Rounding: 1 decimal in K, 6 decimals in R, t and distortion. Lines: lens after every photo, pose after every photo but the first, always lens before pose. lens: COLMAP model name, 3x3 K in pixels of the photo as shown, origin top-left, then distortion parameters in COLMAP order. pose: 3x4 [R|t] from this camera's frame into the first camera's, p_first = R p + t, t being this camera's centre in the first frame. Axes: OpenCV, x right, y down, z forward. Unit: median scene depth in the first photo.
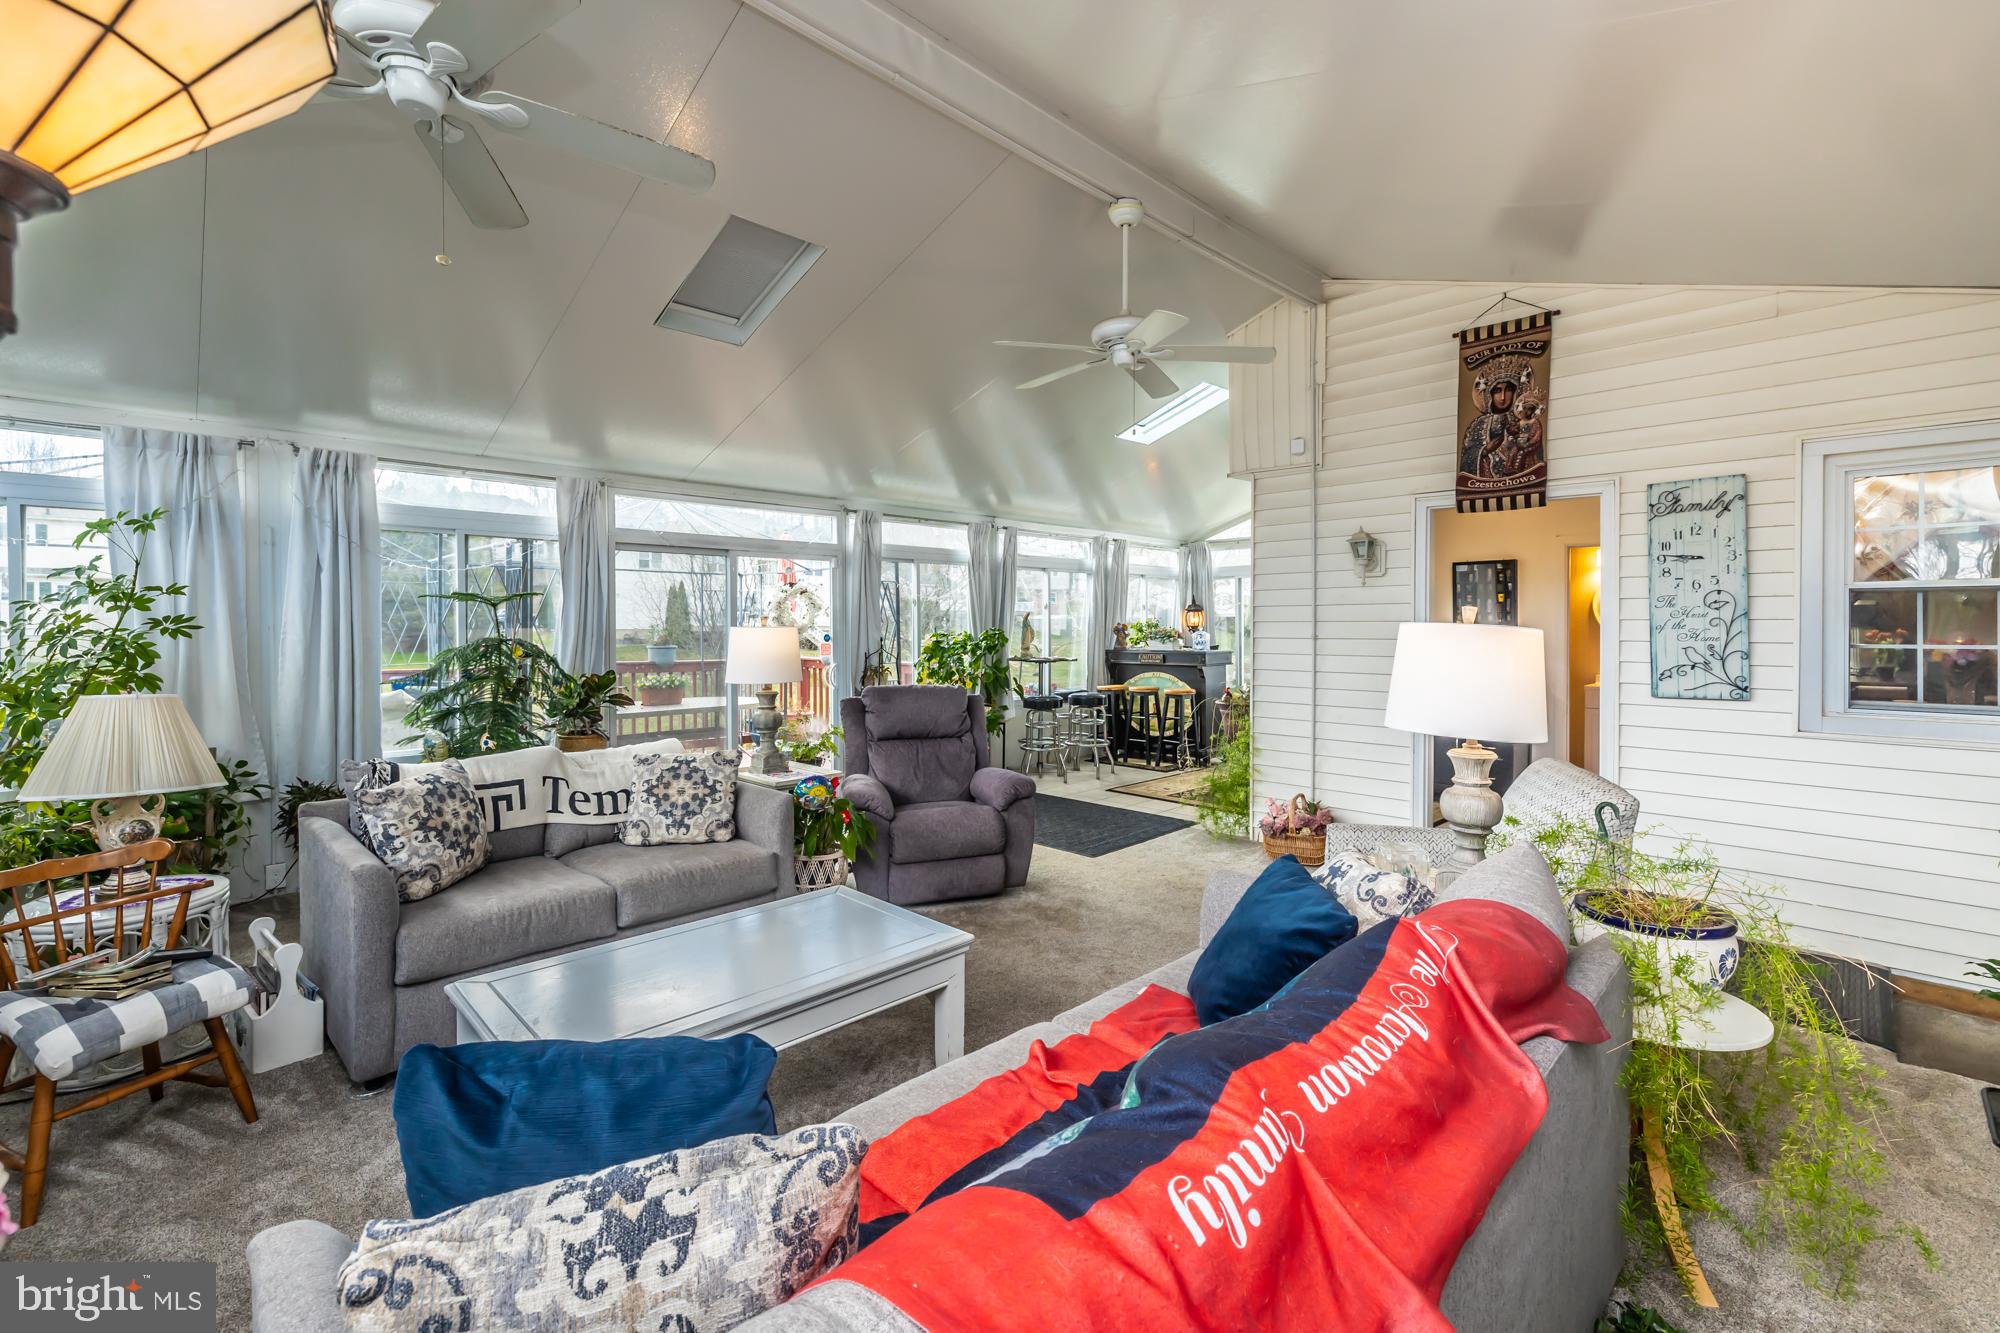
lens RADIAL K [[844.5, 0, 996.6], [0, 844.5, 627.1], [0, 0, 1]] dist [-0.000925, -0.000142]
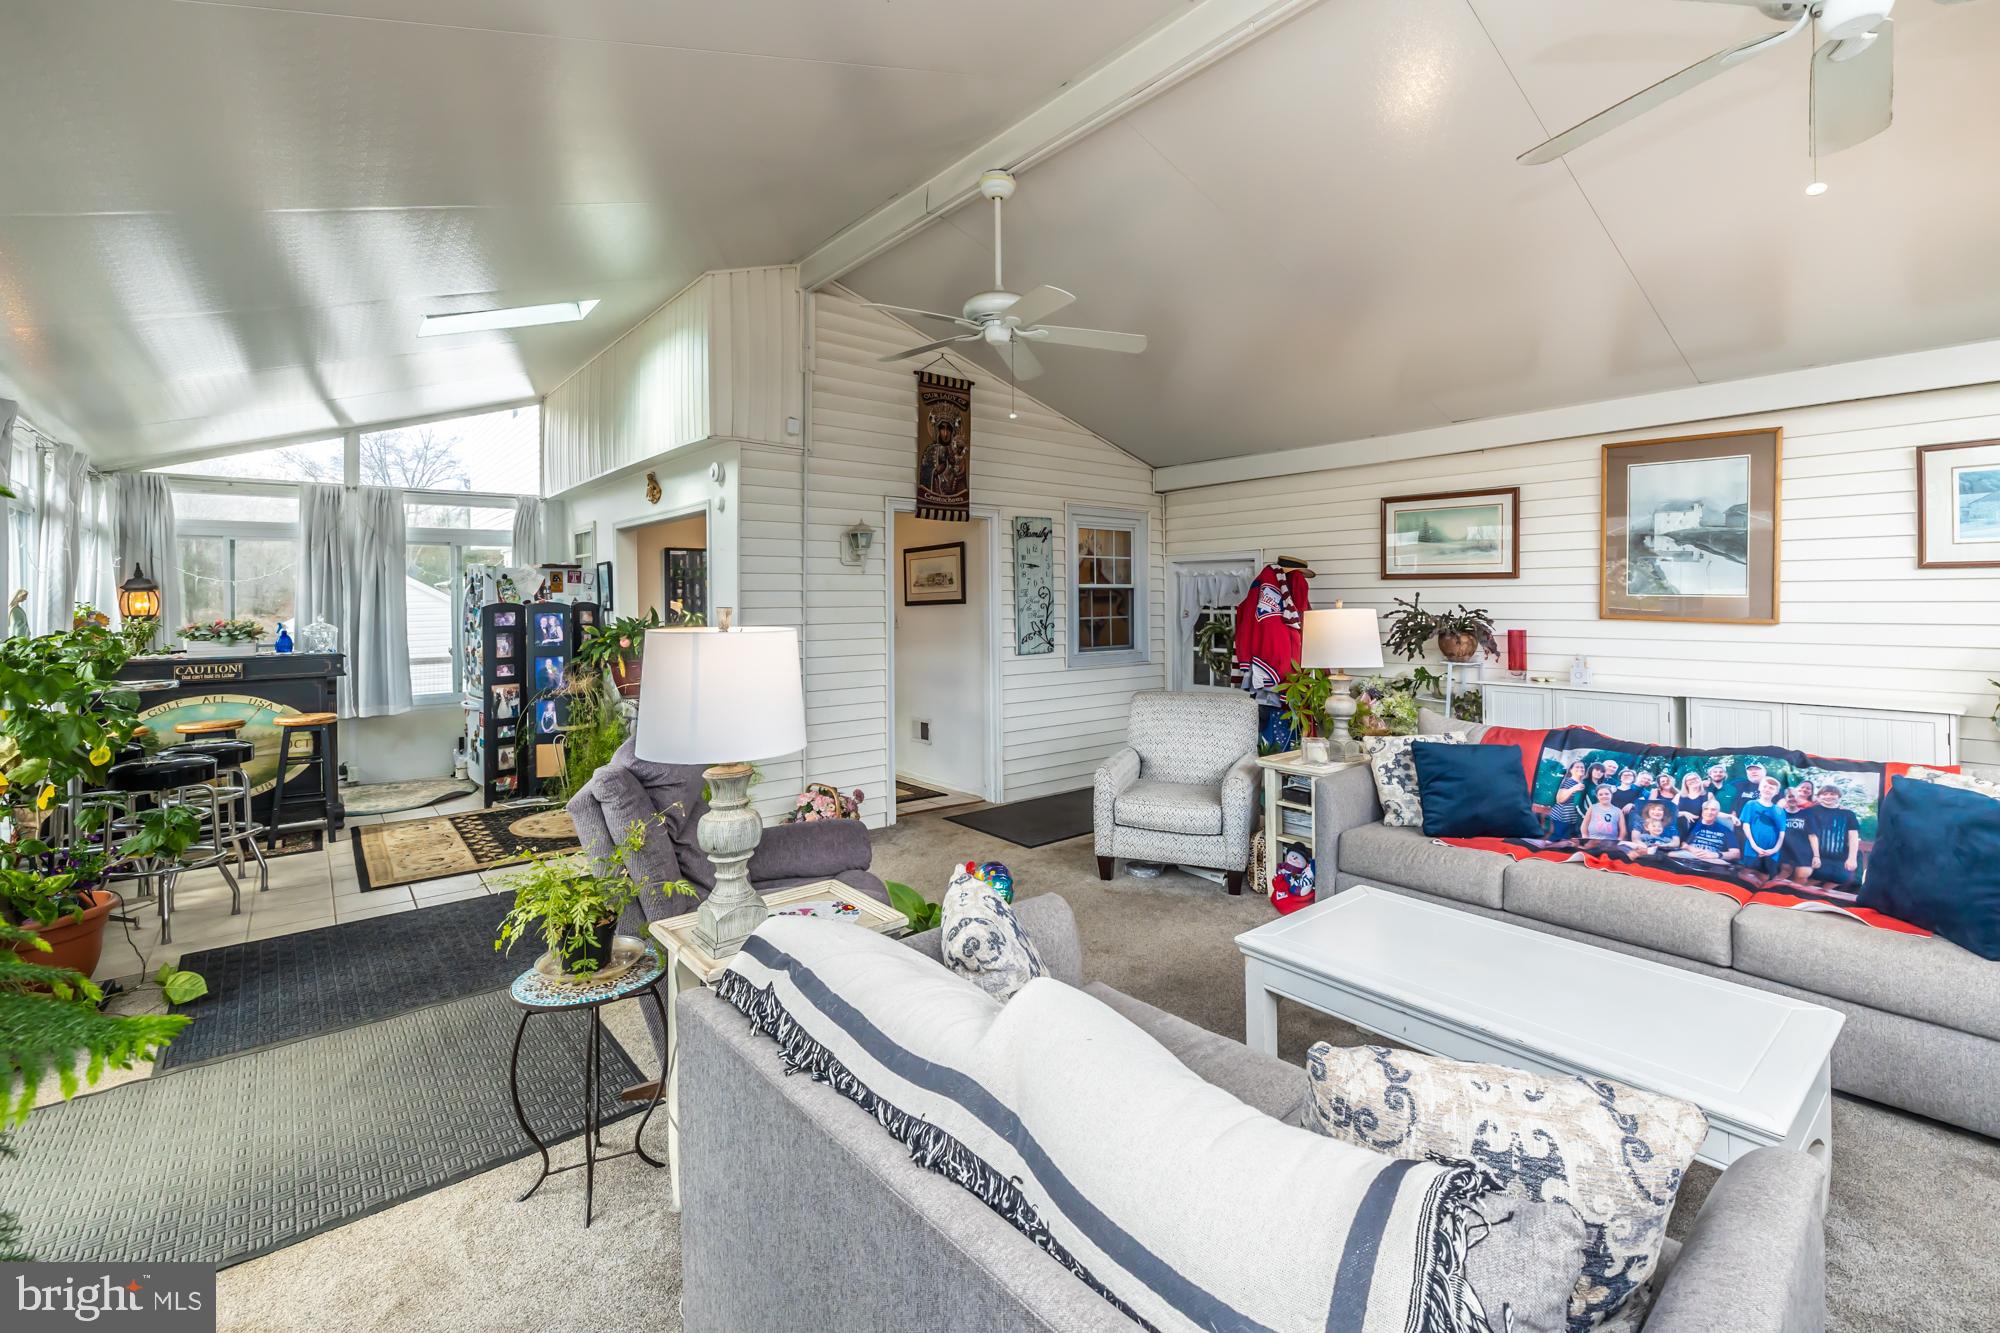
lens RADIAL K [[864.4, 0, 1011.0], [0, 864.4, 590.5], [0, 0, 1]] dist [0.000577, -0.000176]
pose [[0.080425, 0.011390, 0.996696, -0.690348], [0.009270, 0.999883, -0.012175, -0.012840], [-0.996718, 0.010219, 0.080310, 0.764578]]
